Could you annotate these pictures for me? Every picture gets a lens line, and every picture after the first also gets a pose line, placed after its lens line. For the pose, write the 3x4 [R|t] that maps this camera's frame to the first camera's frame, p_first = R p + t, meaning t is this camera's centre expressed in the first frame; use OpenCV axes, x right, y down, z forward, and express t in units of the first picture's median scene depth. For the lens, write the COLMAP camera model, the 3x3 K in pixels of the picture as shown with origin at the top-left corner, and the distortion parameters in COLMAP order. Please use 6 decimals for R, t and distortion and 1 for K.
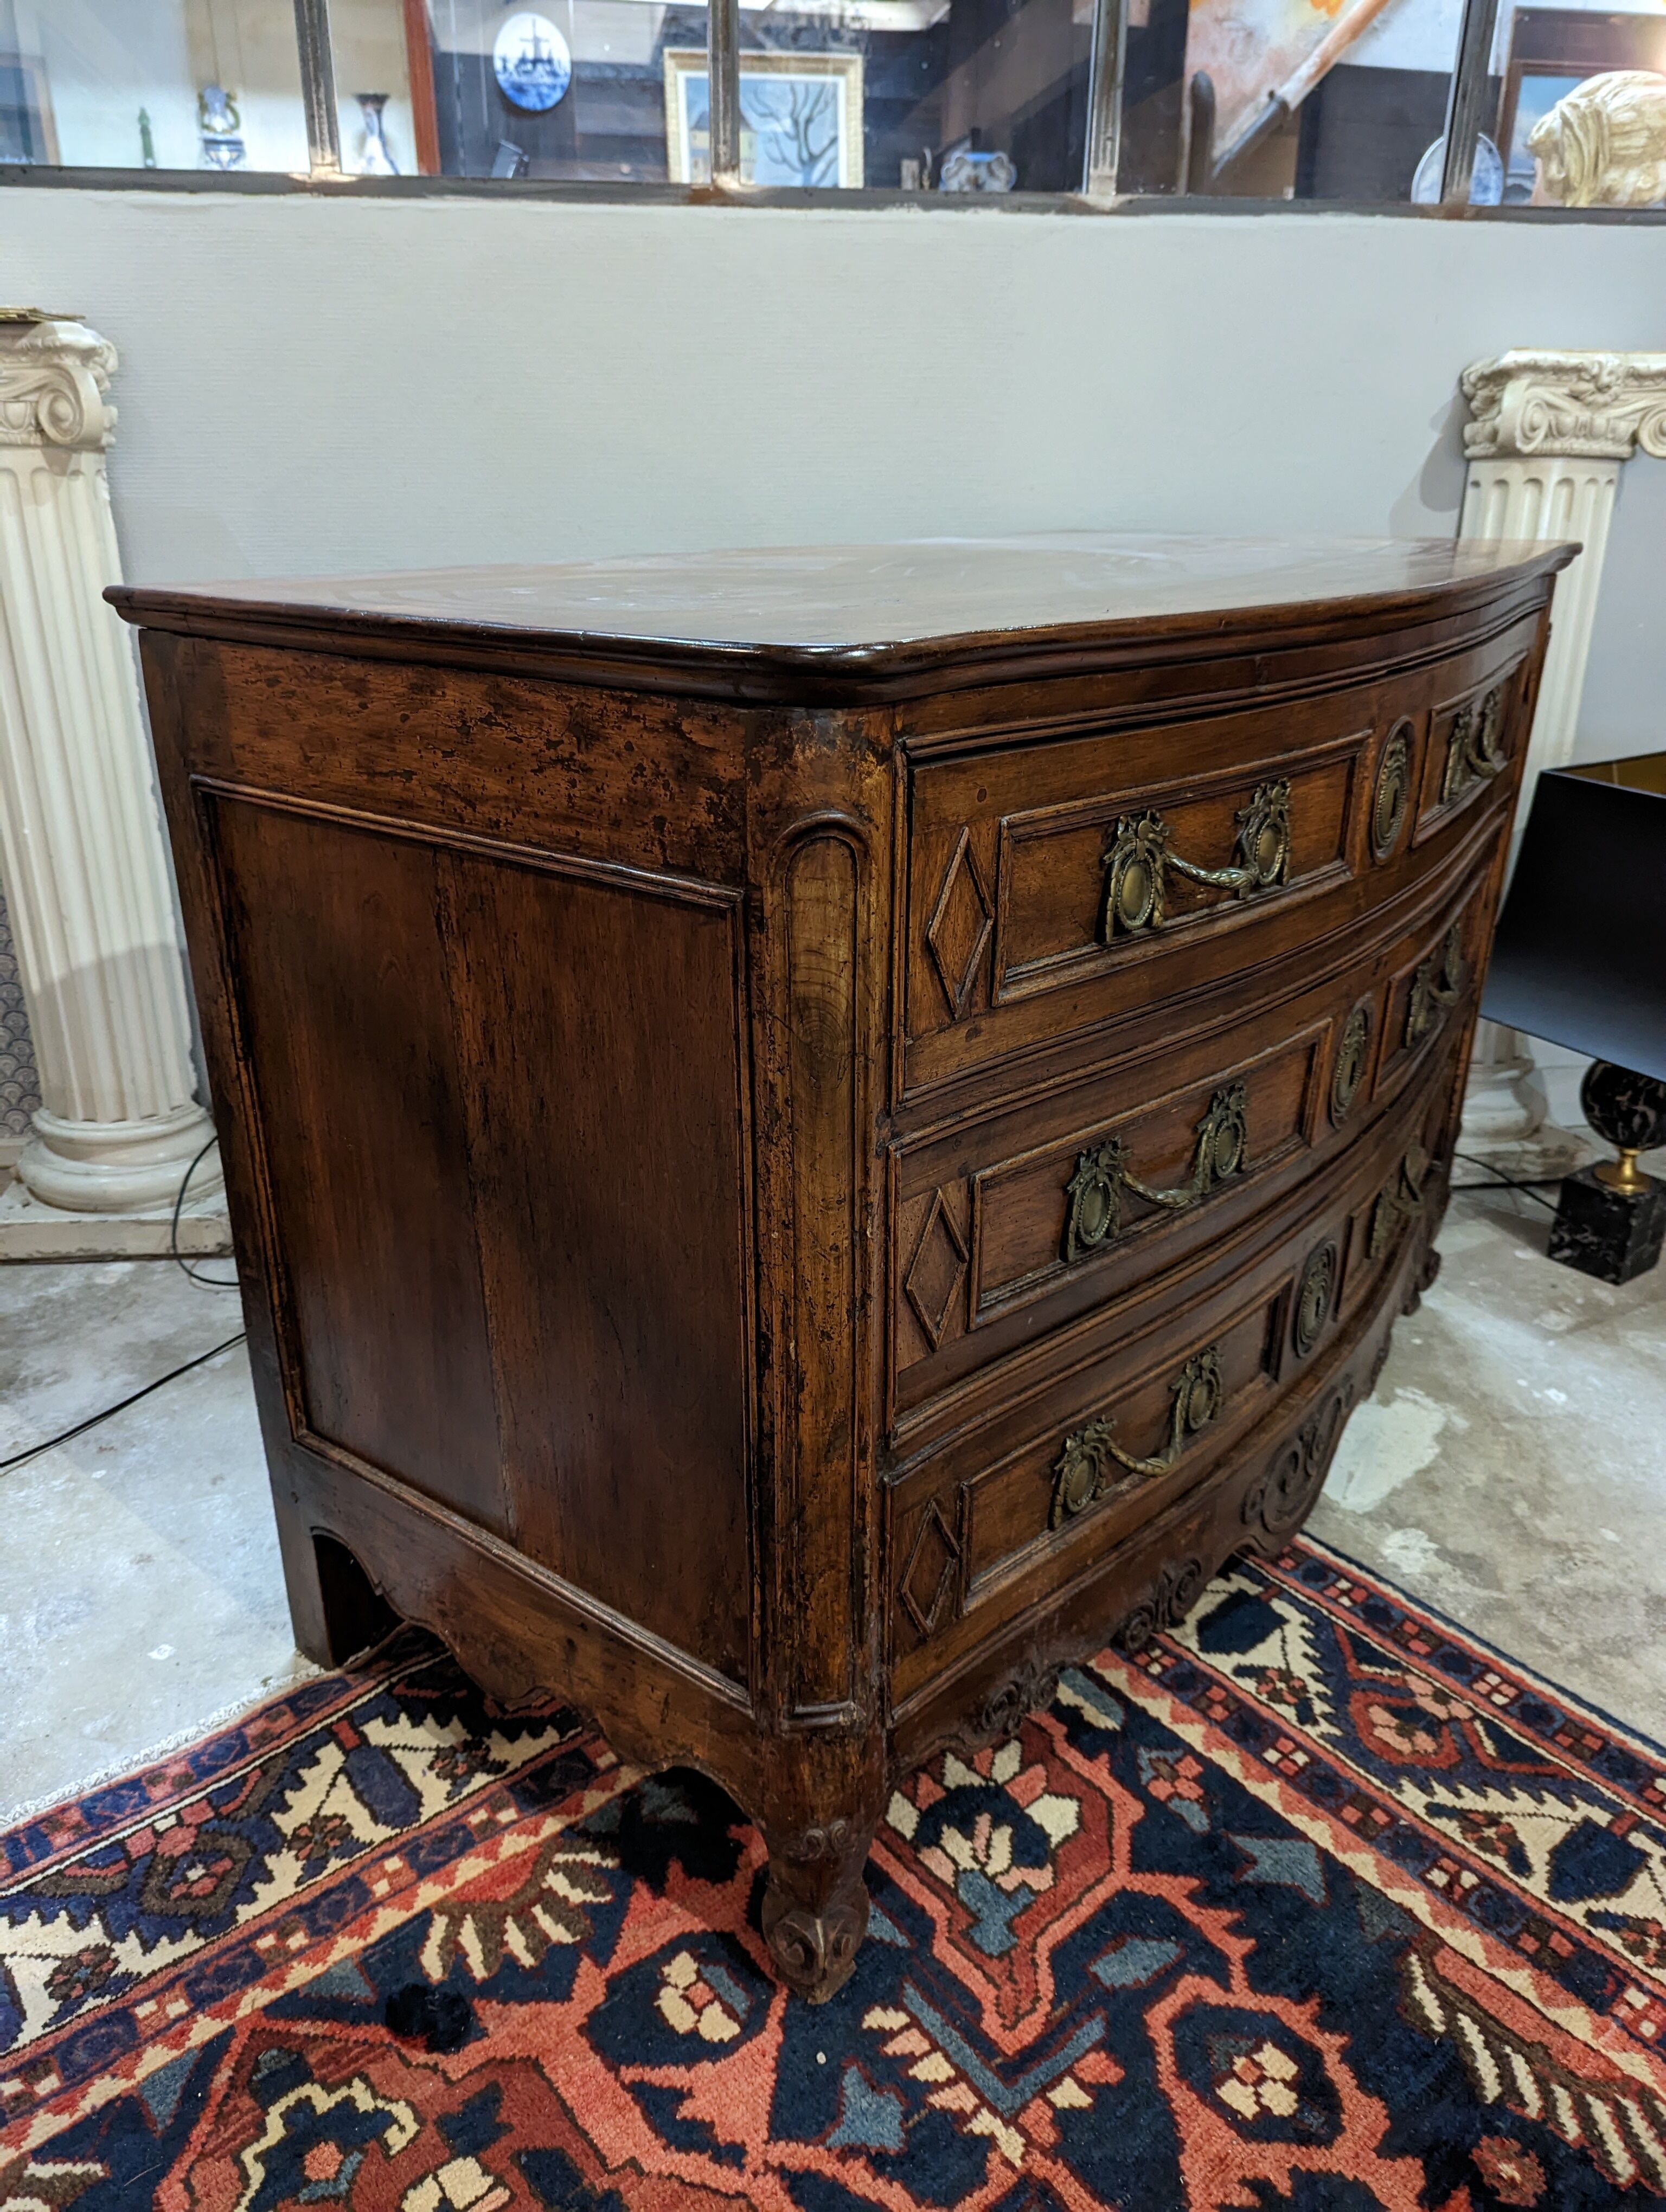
lens RADIAL K [[1580.9, 0, 804.3], [0, 1580.9, 1104.5], [0, 0, 1]] dist [0.036945, -0.037136]
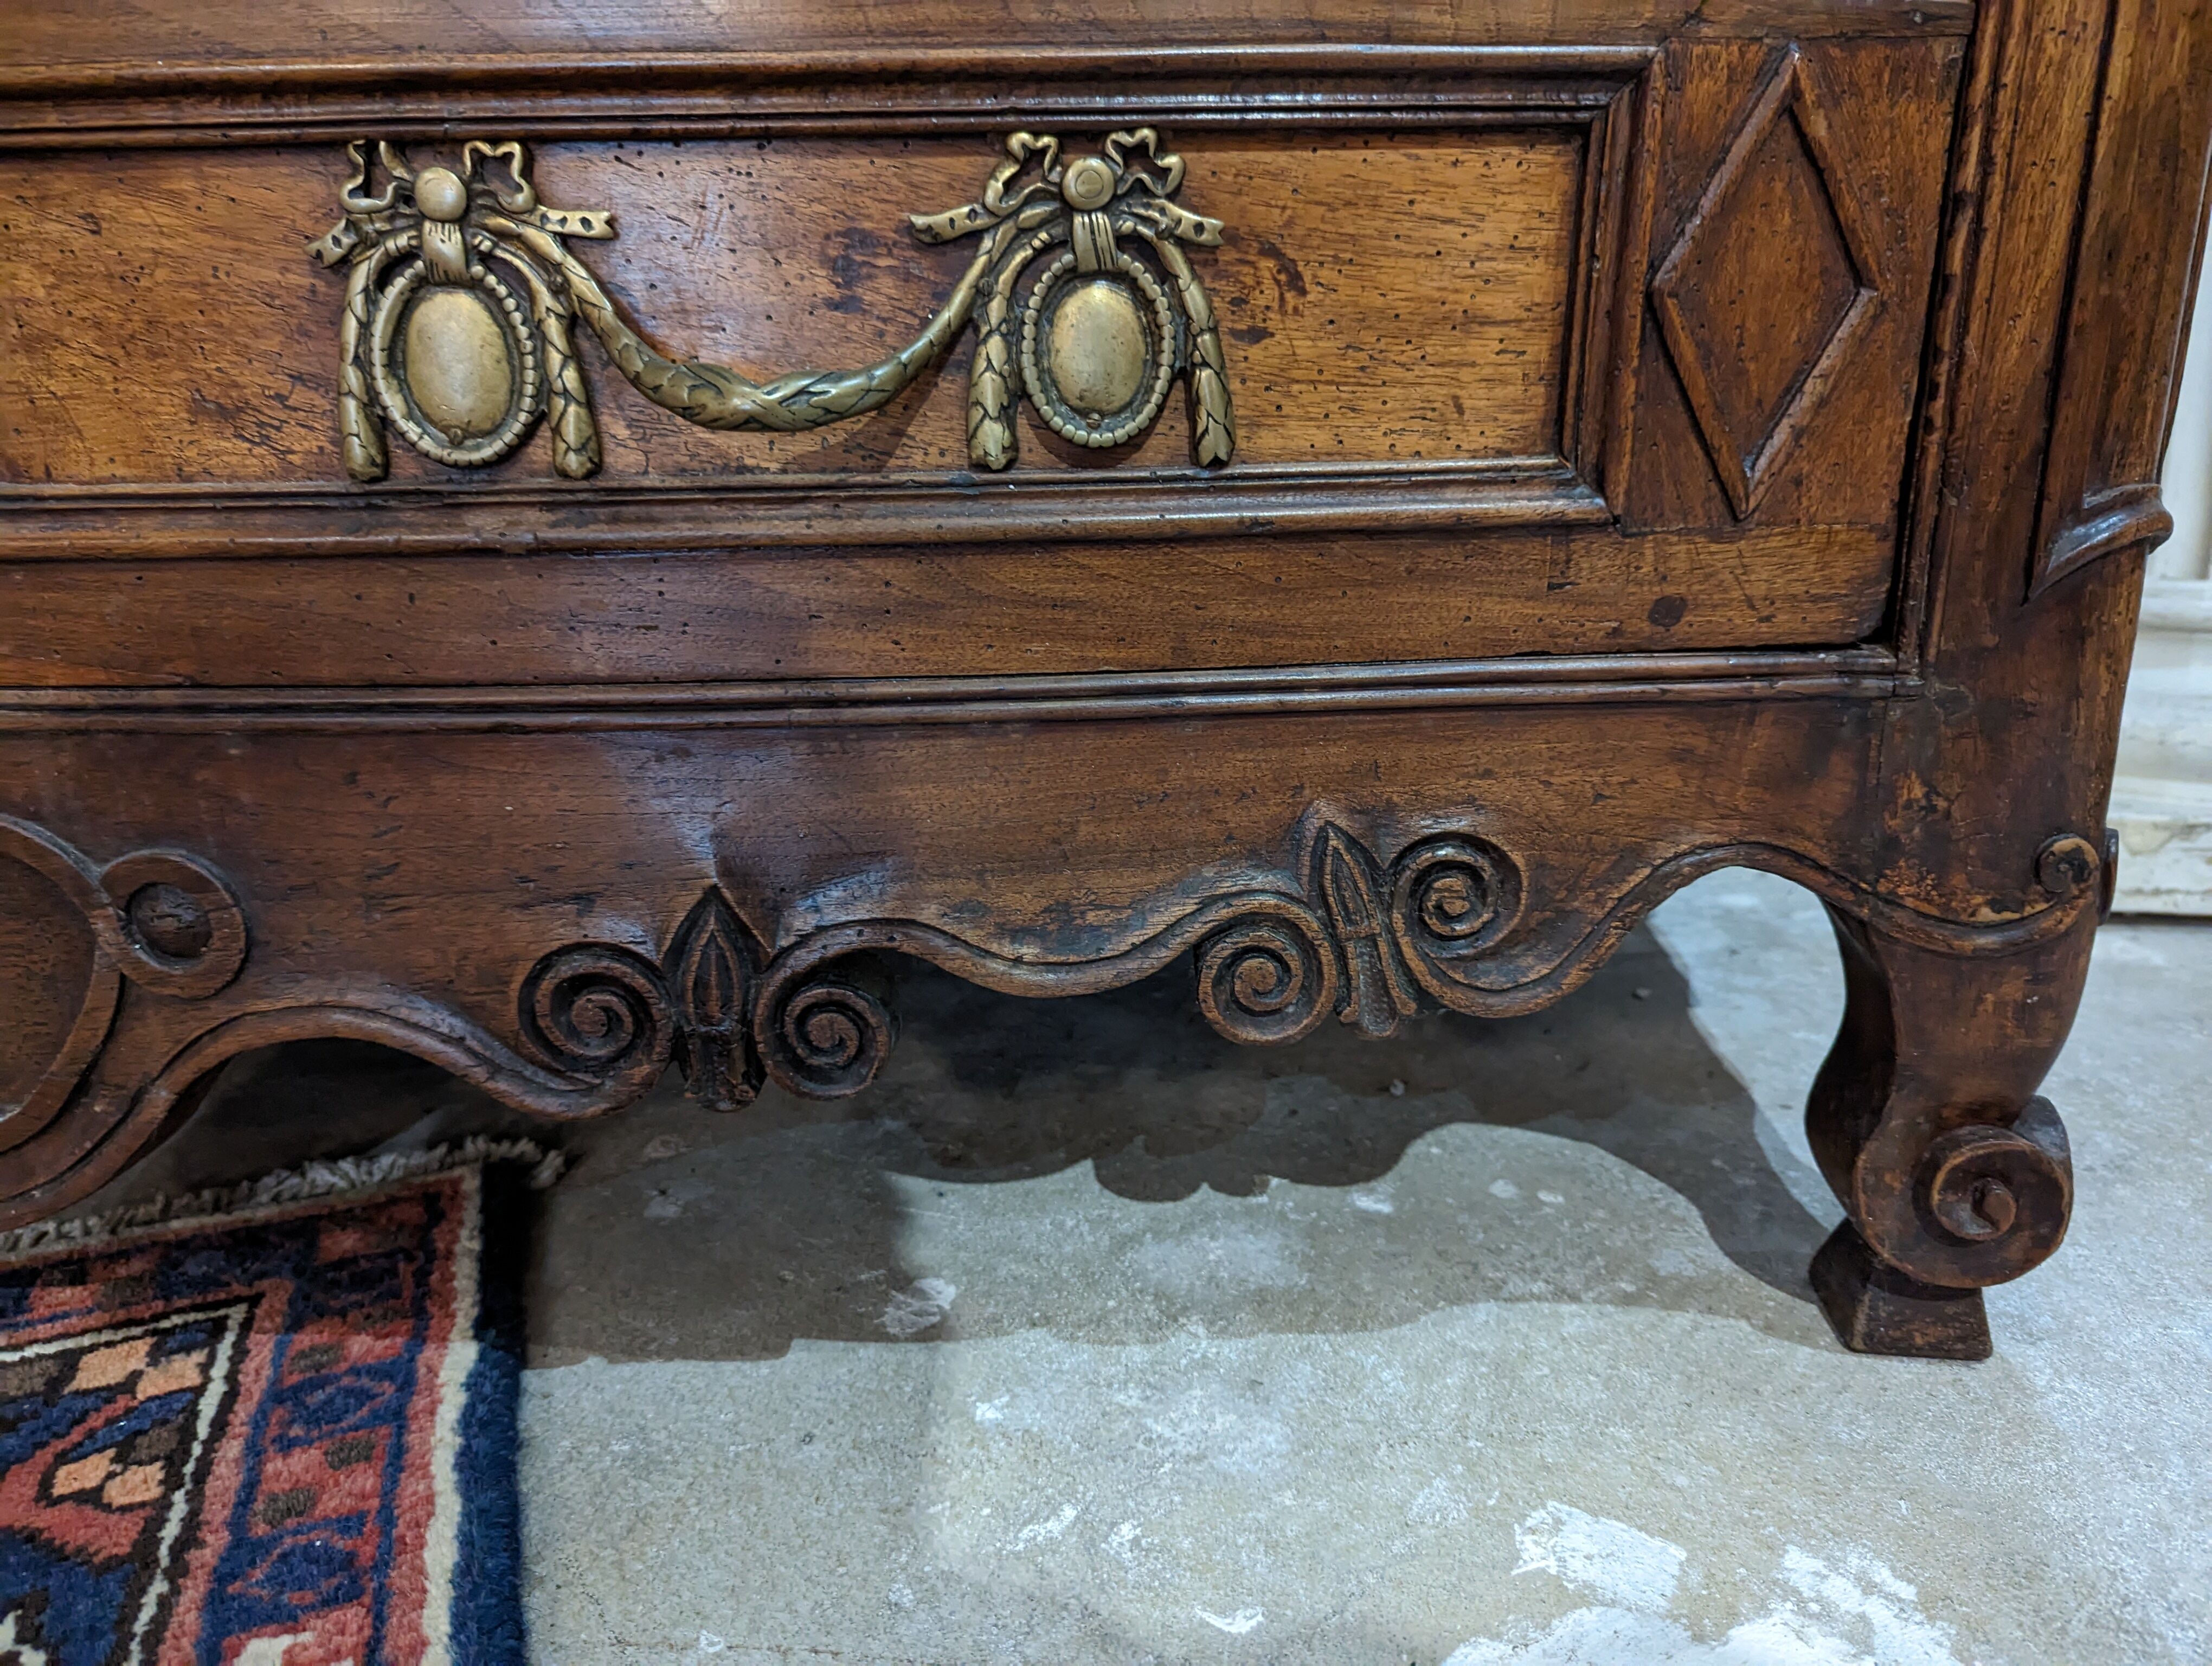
lens RADIAL K [[1580.9, 0, 1107.0], [0, 1580.9, 839.5], [0, 0, 1]] dist [0.036945, -0.037136]
pose [[0.968337, 0.058273, -0.242749, 0.455048], [-0.081764, 0.992773, -0.087840, 0.147582], [0.235877, 0.104907, 0.966104, 1.037412]]
